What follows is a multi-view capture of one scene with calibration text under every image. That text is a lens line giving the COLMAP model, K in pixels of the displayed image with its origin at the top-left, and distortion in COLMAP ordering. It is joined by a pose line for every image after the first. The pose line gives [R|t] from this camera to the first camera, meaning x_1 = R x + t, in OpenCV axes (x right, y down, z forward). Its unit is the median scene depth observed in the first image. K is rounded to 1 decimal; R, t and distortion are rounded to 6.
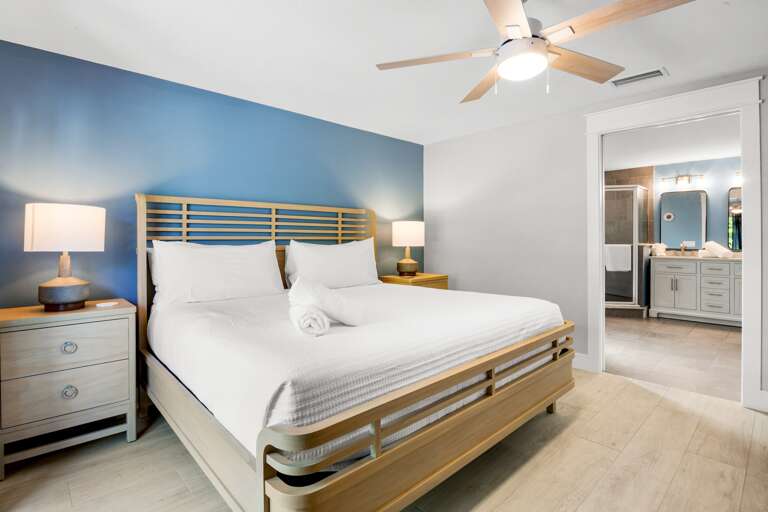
lens RADIAL K [[371.9, 0, 400.3], [0, 371.9, 245.2], [0, 0, 1]] dist [-0.003574, 0.000263]
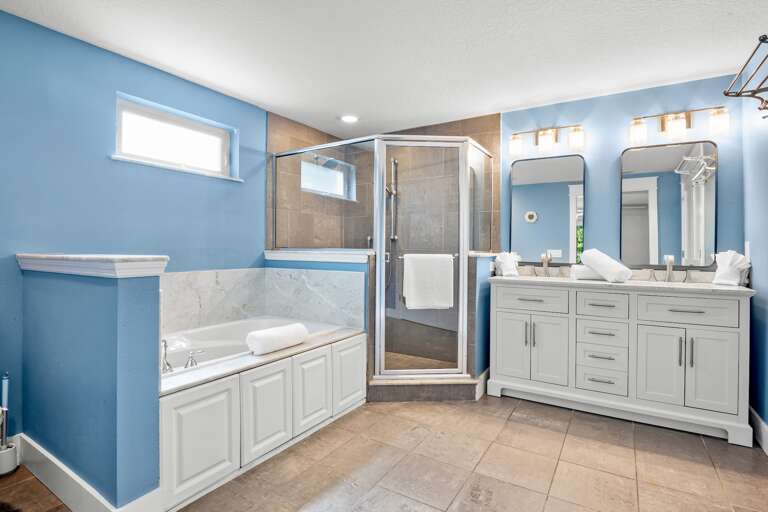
lens RADIAL K [[371.9, 0, 383.4], [0, 371.9, 253.0], [0, 0, 1]] dist [-0.003574, 0.000263]
pose [[0.973157, 0.006016, 0.230064, 0.411365], [-0.006027, 0.999982, -0.000655, -0.002776], [-0.230064, -0.000749, 0.973175, 0.534112]]
